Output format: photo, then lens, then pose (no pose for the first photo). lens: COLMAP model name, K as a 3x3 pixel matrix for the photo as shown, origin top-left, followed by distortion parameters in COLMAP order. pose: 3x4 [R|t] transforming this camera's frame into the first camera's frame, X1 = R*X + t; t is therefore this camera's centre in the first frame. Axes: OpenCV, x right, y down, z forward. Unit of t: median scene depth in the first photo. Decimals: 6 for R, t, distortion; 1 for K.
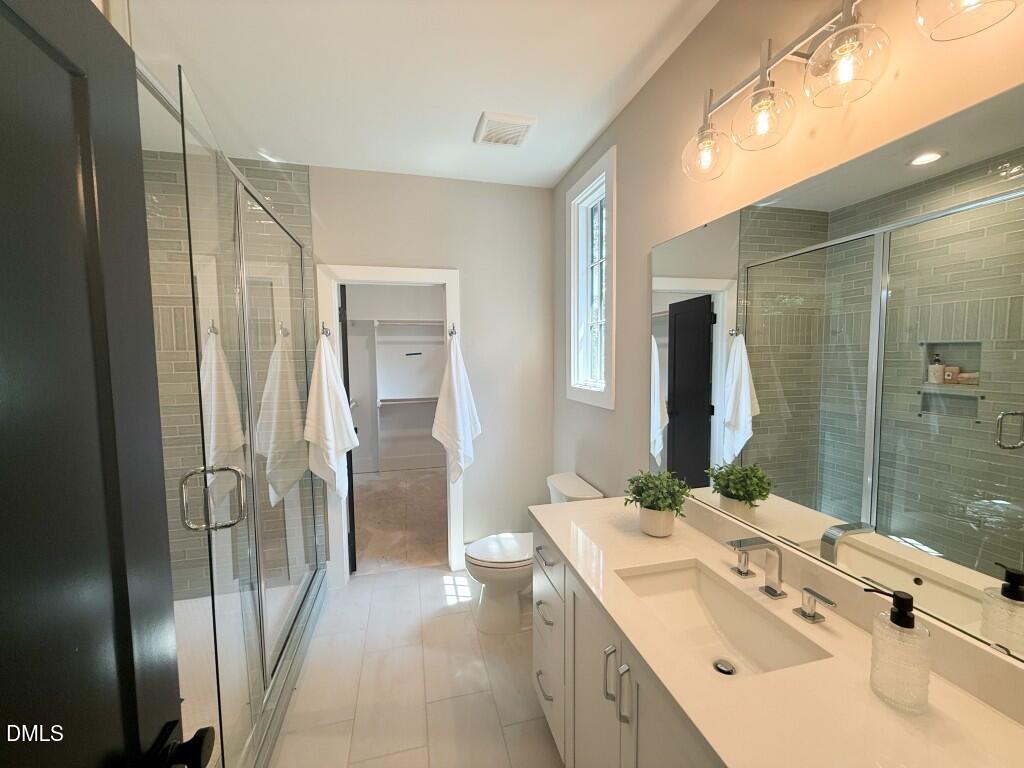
lens RADIAL K [[409.1, 0, 508.6], [0, 409.1, 385.5], [0, 0, 1]] dist [-0.001767, -0.000063]
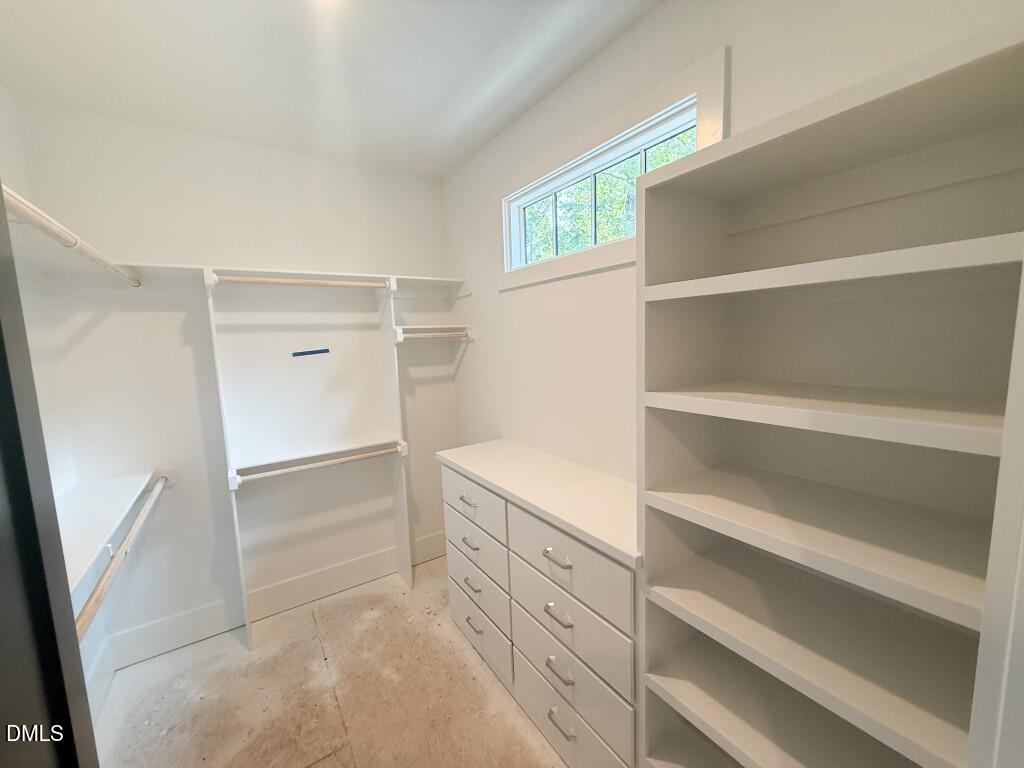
lens RADIAL K [[409.1, 0, 508.6], [0, 409.1, 385.5], [0, 0, 1]] dist [-0.001767, -0.000063]
pose [[0.944693, -0.063055, 0.321837, -0.178271], [0.051000, 0.997650, 0.045762, -0.051544], [-0.323966, -0.026817, 0.945689, 0.513839]]
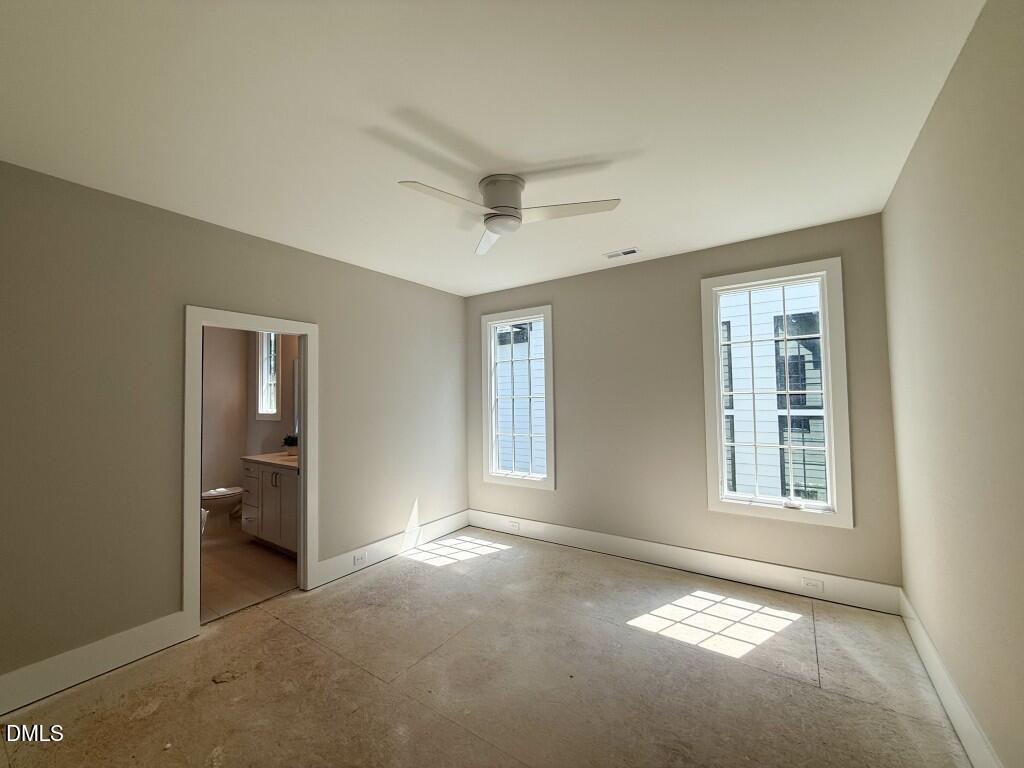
lens RADIAL K [[409.1, 0, 508.6], [0, 409.1, 385.5], [0, 0, 1]] dist [-0.001767, -0.000063]
pose [[0.756624, 0.019596, 0.653556, -0.292836], [0.054212, 0.994229, -0.092573, 0.152340], [-0.651599, 0.105473, 0.751195, -1.660607]]
